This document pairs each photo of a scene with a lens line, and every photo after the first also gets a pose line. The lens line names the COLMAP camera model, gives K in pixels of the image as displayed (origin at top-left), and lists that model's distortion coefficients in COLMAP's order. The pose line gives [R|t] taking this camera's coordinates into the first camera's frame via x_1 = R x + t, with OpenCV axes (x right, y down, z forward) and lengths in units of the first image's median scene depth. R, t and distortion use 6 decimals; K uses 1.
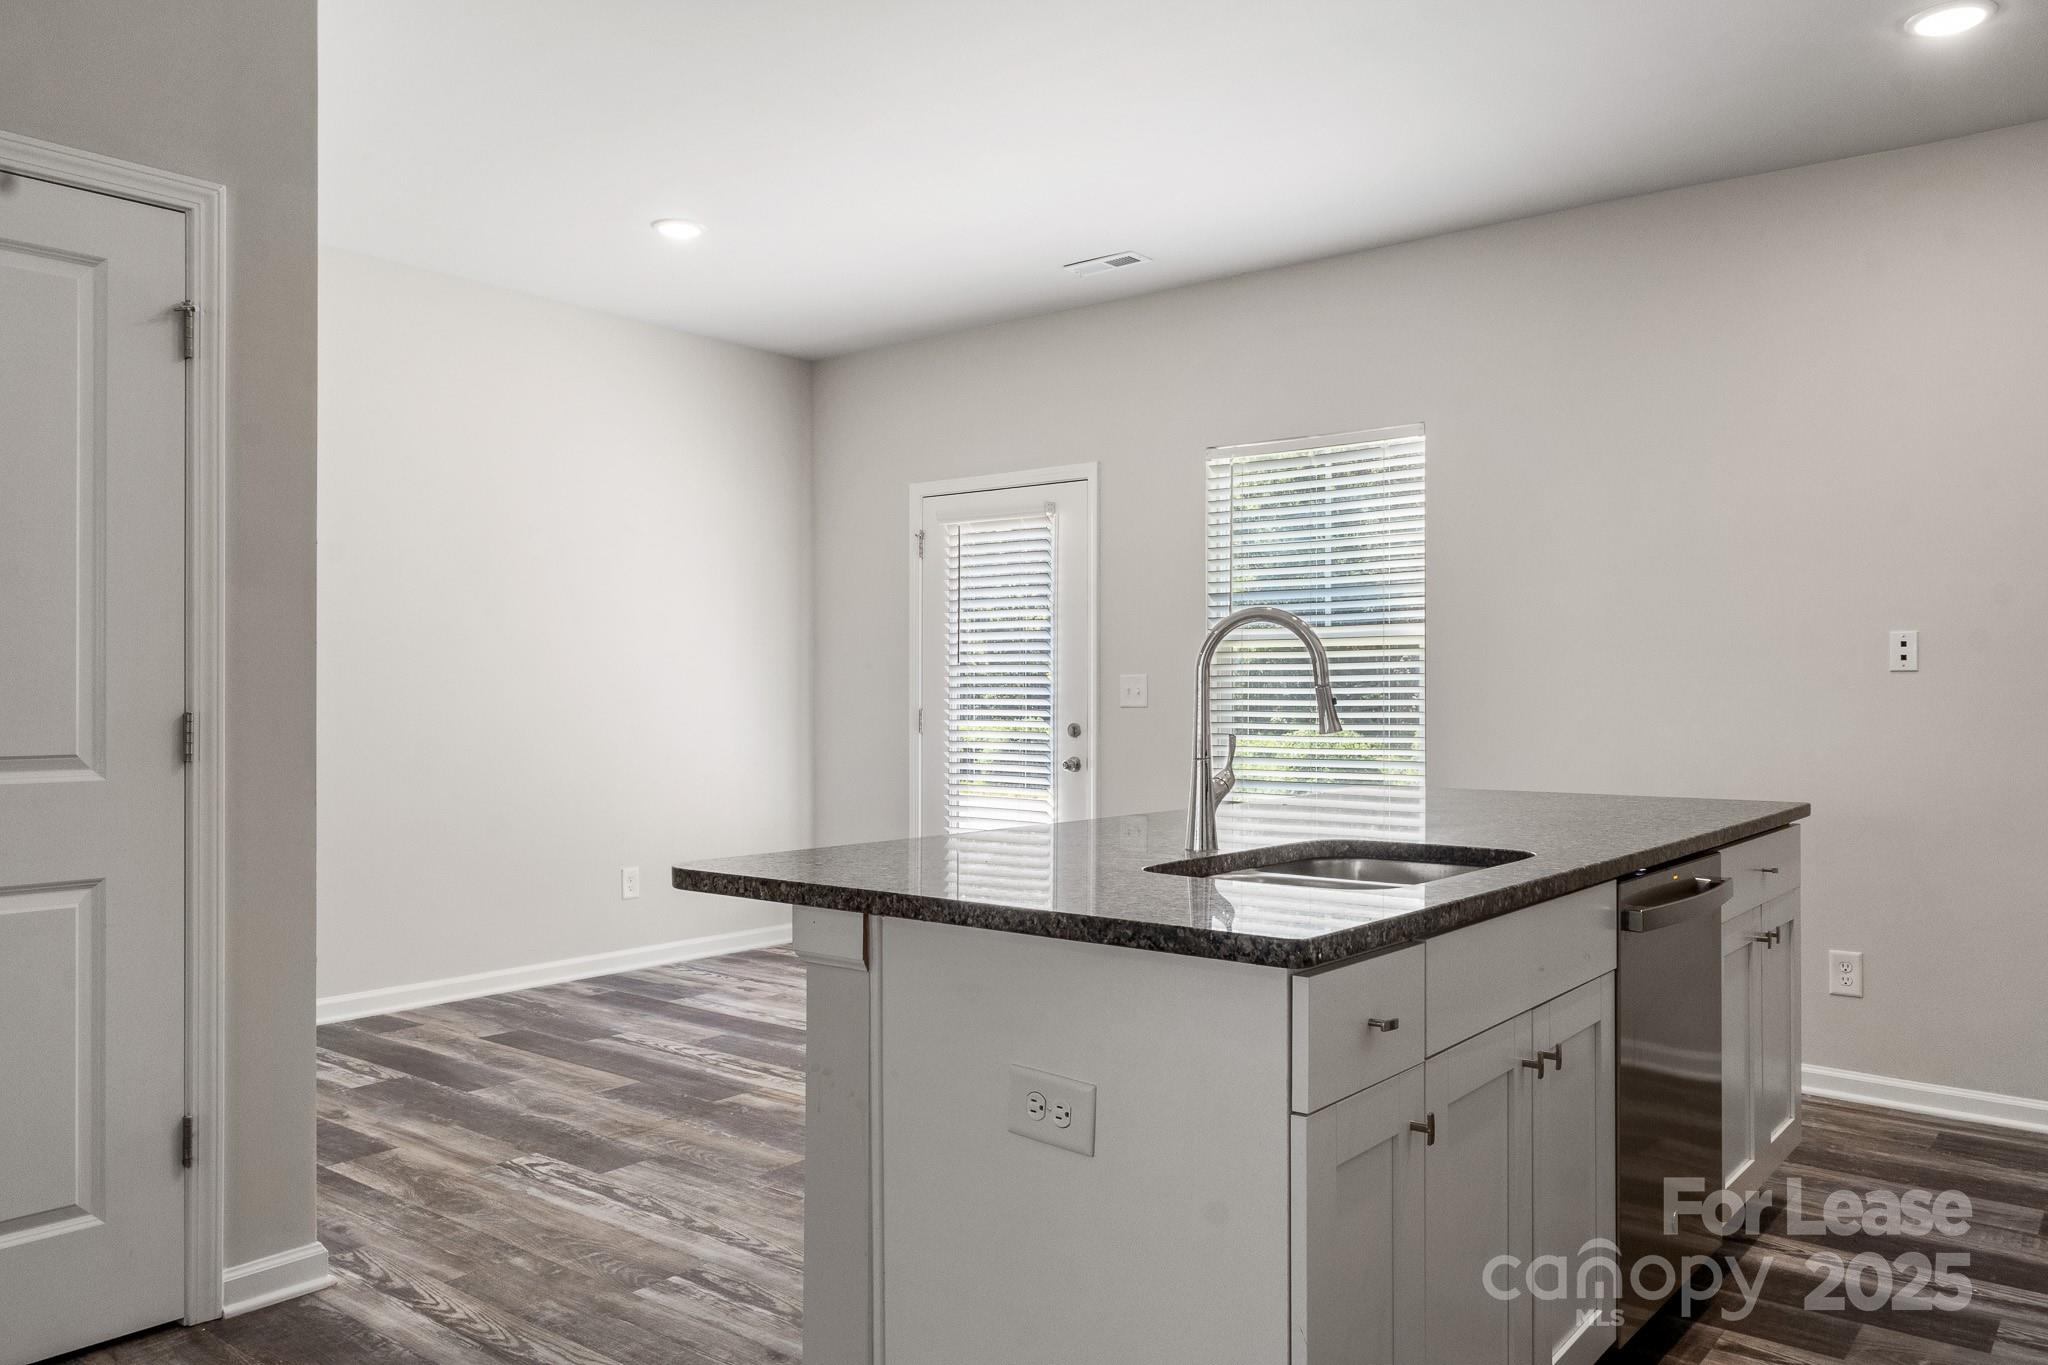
lens RADIAL K [[1484.9, 0, 1018.0], [0, 1484.9, 678.9], [0, 0, 1]] dist [0.004876, 0.000797]
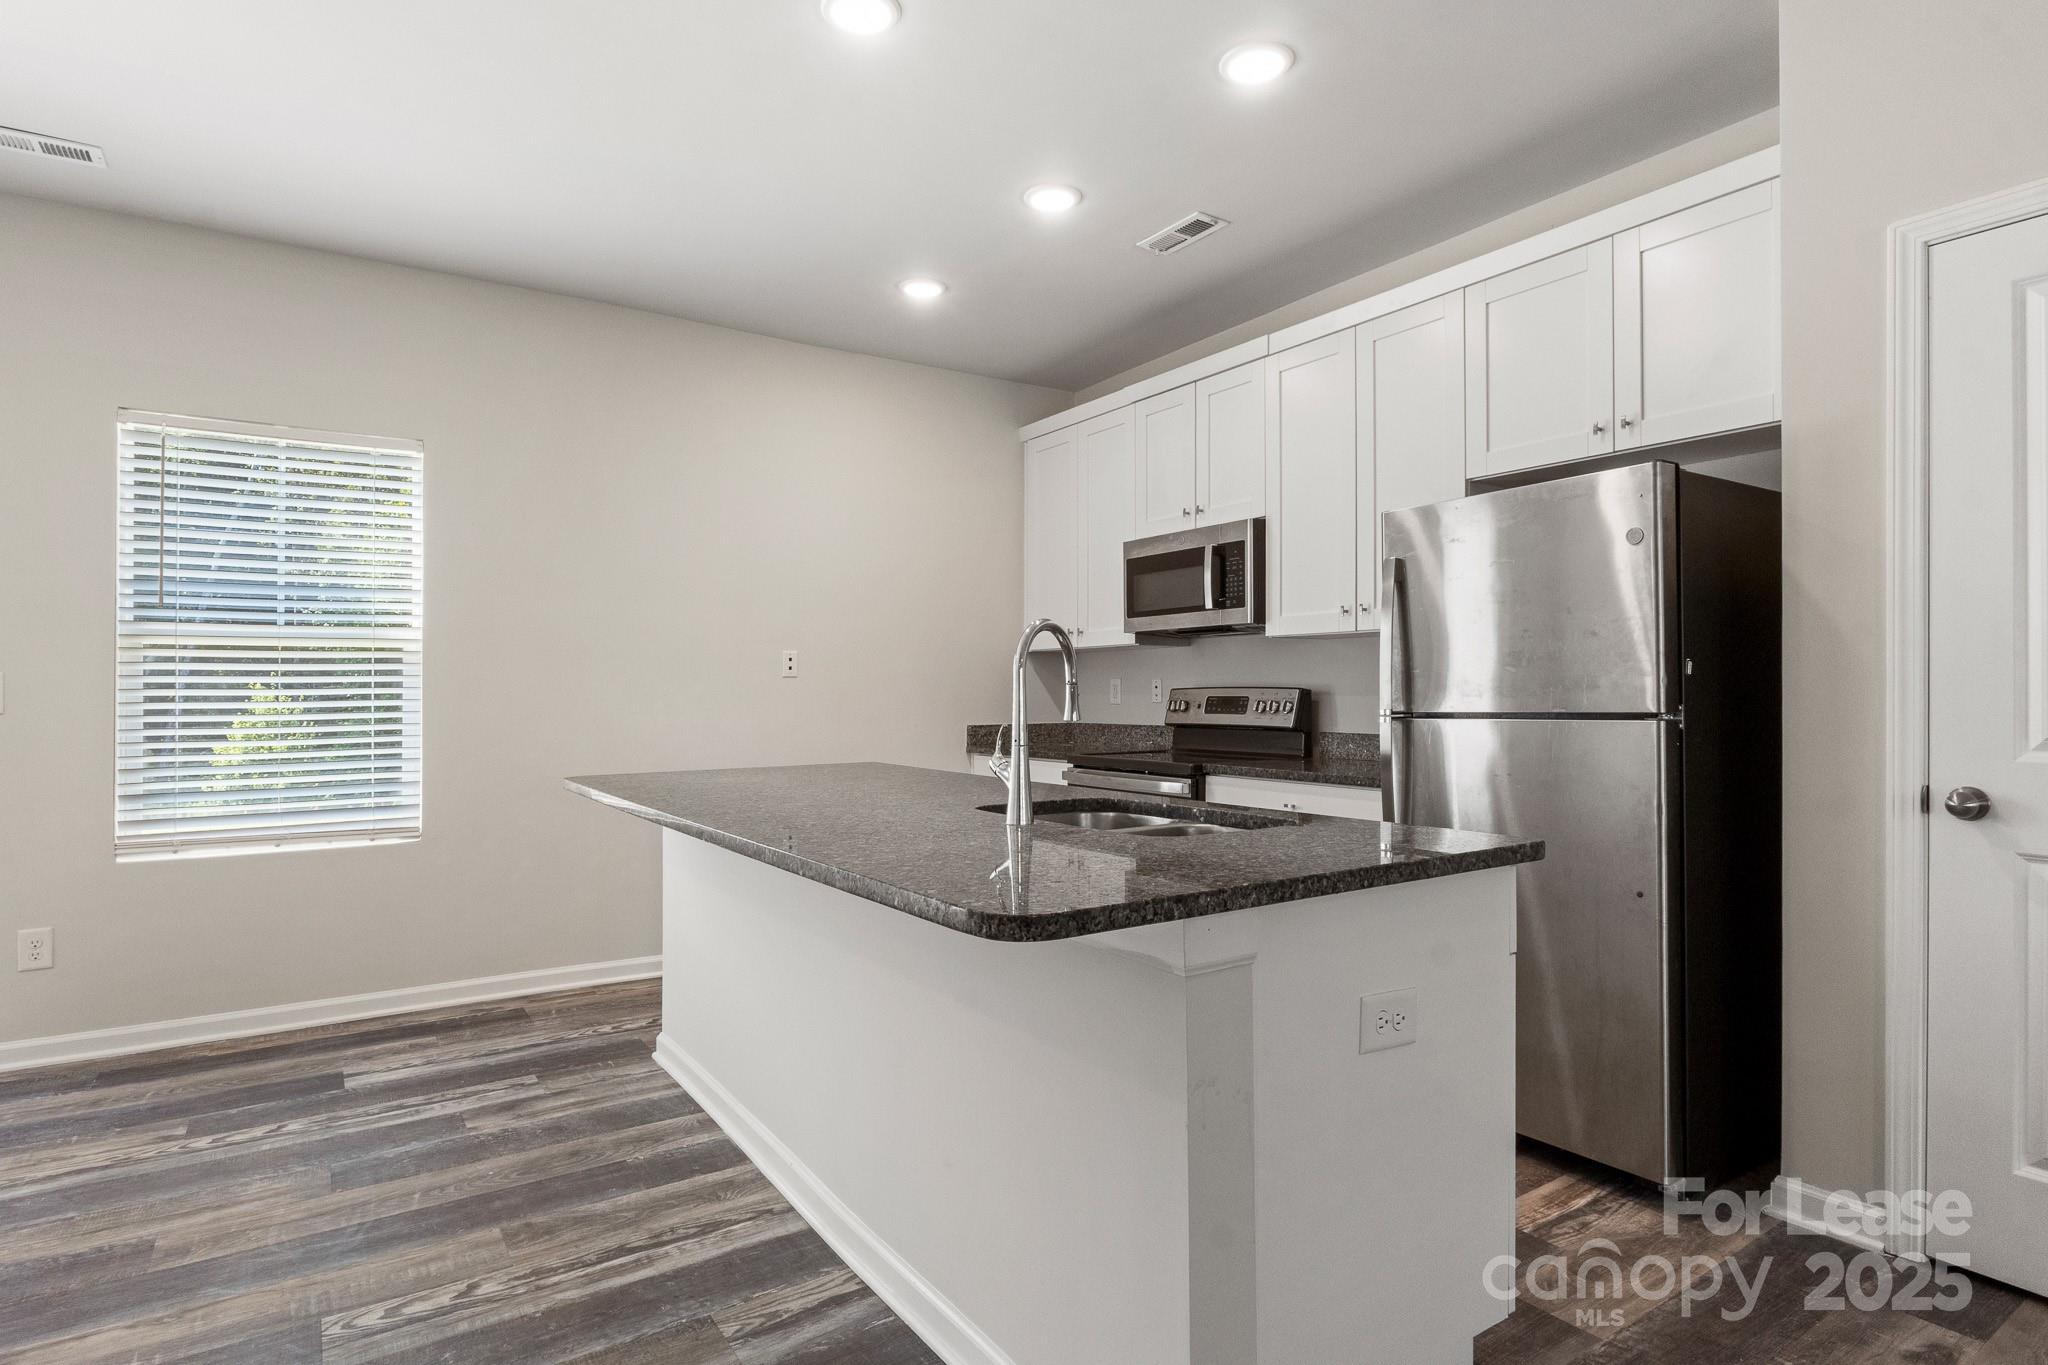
lens RADIAL K [[1067.5, 0, 1016.7], [0, 1067.5, 679.6], [0, 0, 1]] dist [-0.005621, -0.002531]
pose [[0.306048, 0.007065, 0.951990, -0.323890], [-0.002155, 0.999975, -0.006728, 0.003812], [-0.952014, 0.000008, 0.306056, 0.358105]]
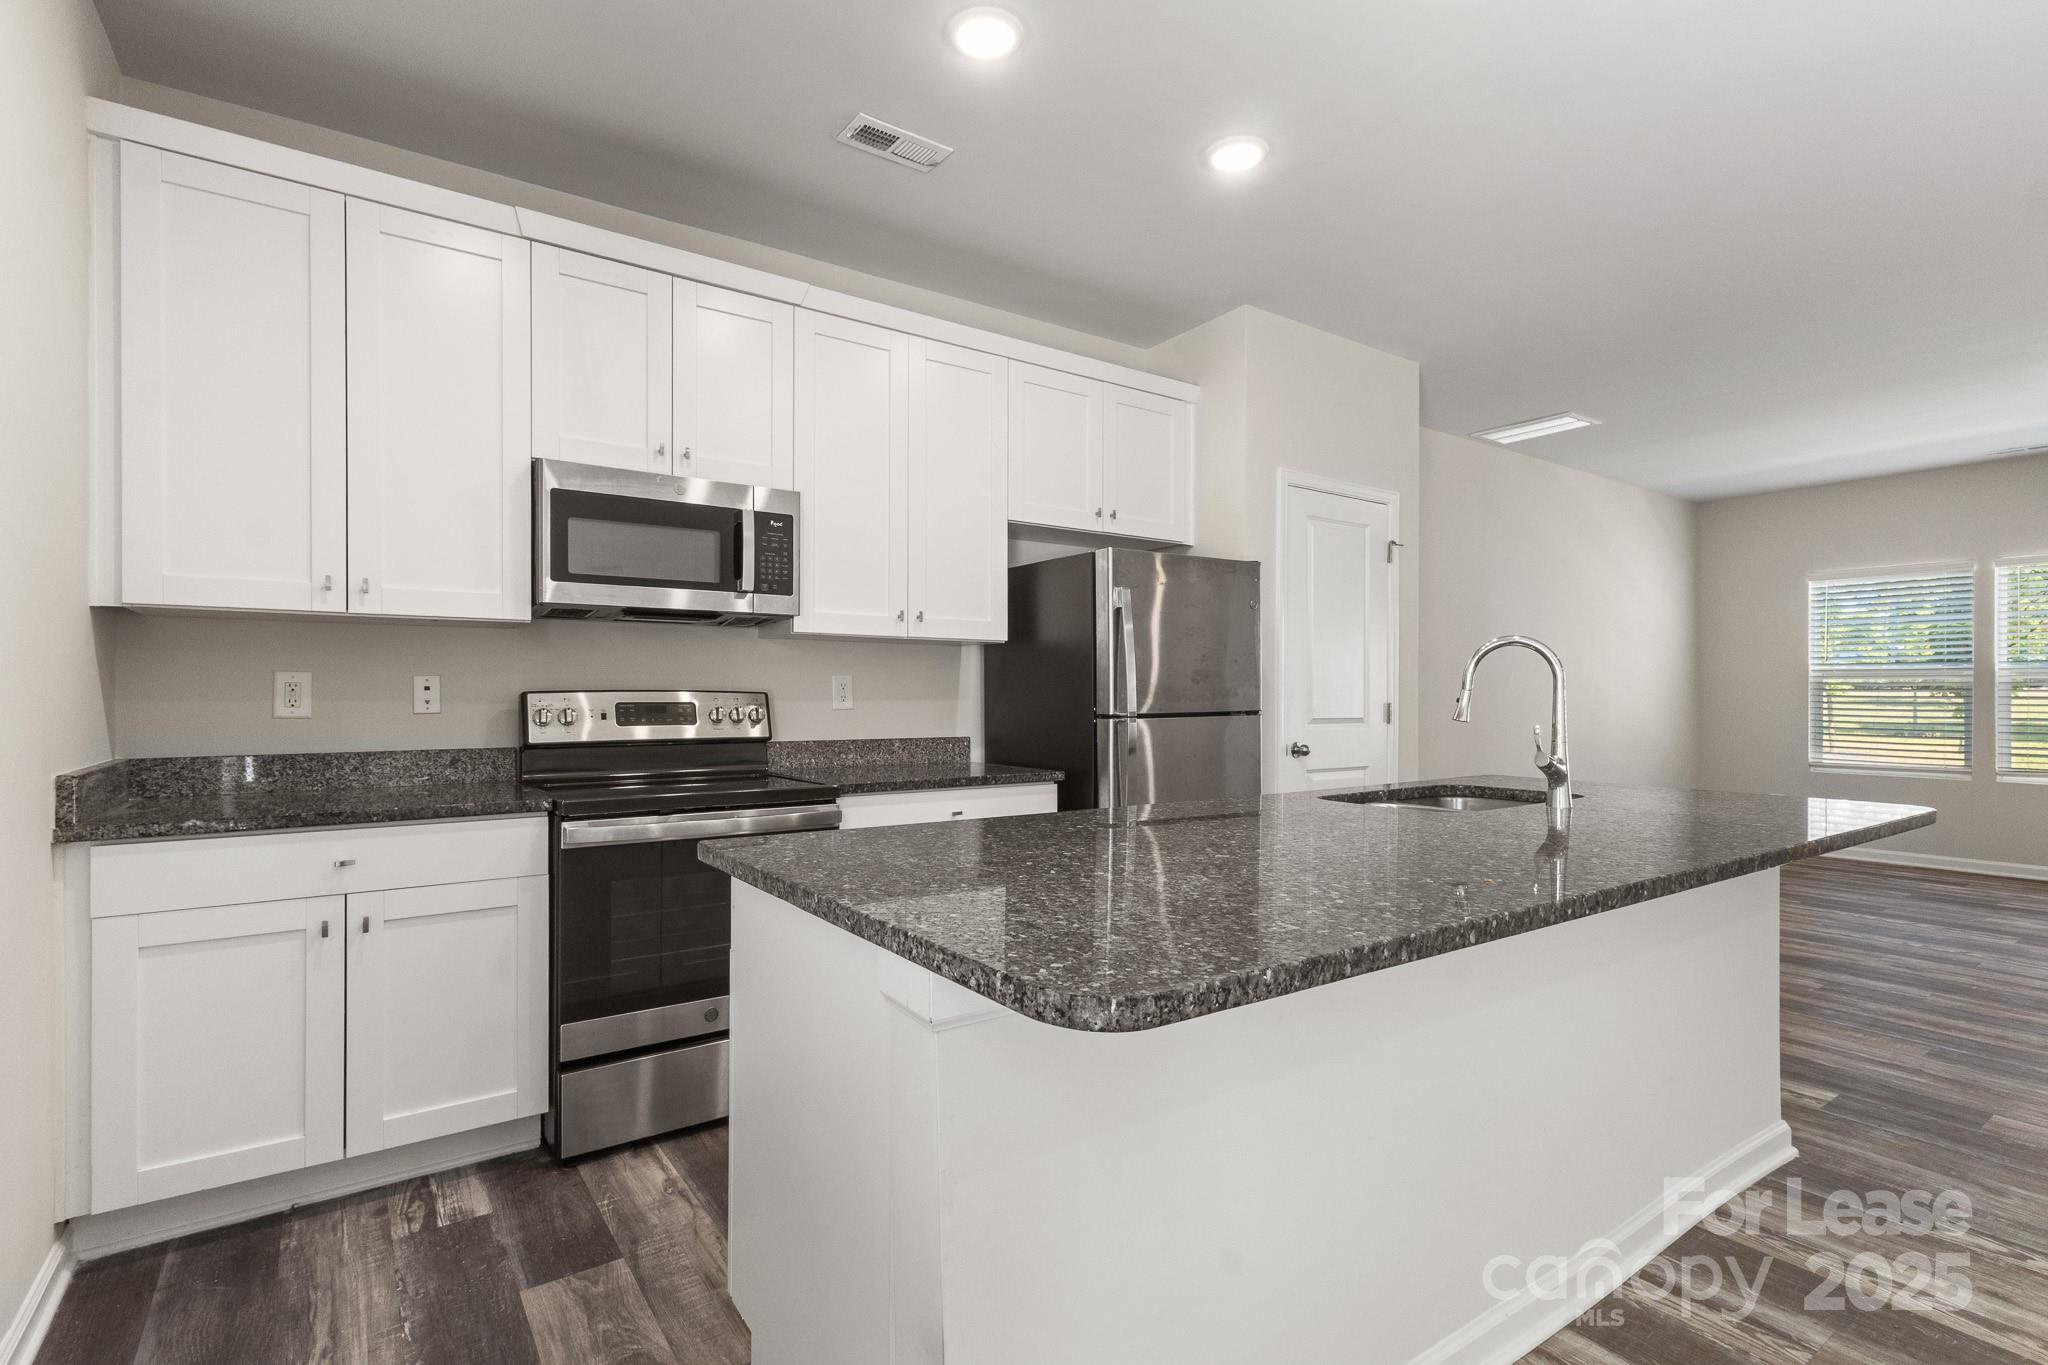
lens RADIAL K [[966.9, 0, 1022.7], [0, 966.9, 692.3], [0, 0, 1]] dist [0.006008, -0.000454]
pose [[-0.960197, -0.002851, 0.279309, 0.169134], [-0.006152, 0.999921, -0.010942, 0.010091], [-0.279255, -0.012225, -0.960139, 0.968506]]
